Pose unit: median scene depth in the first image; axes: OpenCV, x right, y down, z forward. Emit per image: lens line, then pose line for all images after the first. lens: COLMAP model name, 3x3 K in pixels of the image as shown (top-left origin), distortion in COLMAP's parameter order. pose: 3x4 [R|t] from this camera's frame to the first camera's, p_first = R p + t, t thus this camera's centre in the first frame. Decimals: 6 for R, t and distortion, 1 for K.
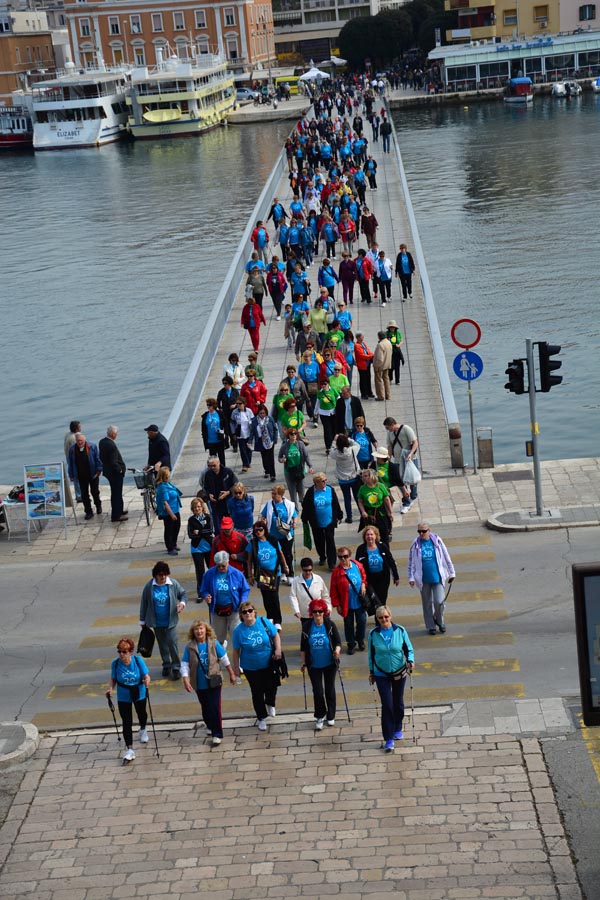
lens RADIAL K [[1713.4, 0, 297.5], [0, 1713.4, 446.7], [0, 0, 1]] dist [0.435848, 0.000000]
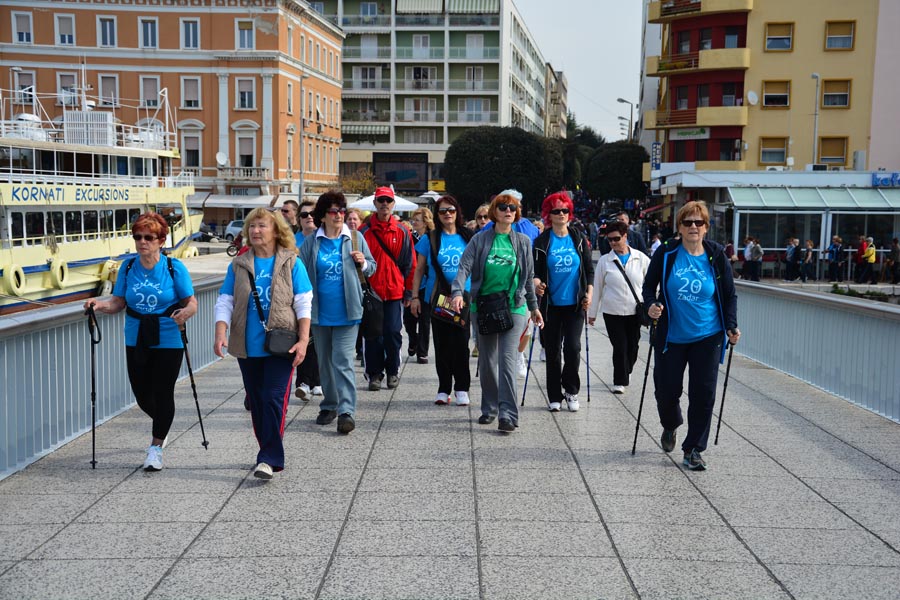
lens RADIAL K [[1311.1, 0, 450.1], [0, 1311.1, 300.8], [0, 0, 1]] dist [-0.001831, 0.000000]
pose [[0.994303, 0.100384, 0.035843, 0.014833], [-0.093170, 0.981844, -0.165233, -0.122196], [-0.051779, 0.160952, 0.985603, 0.611627]]
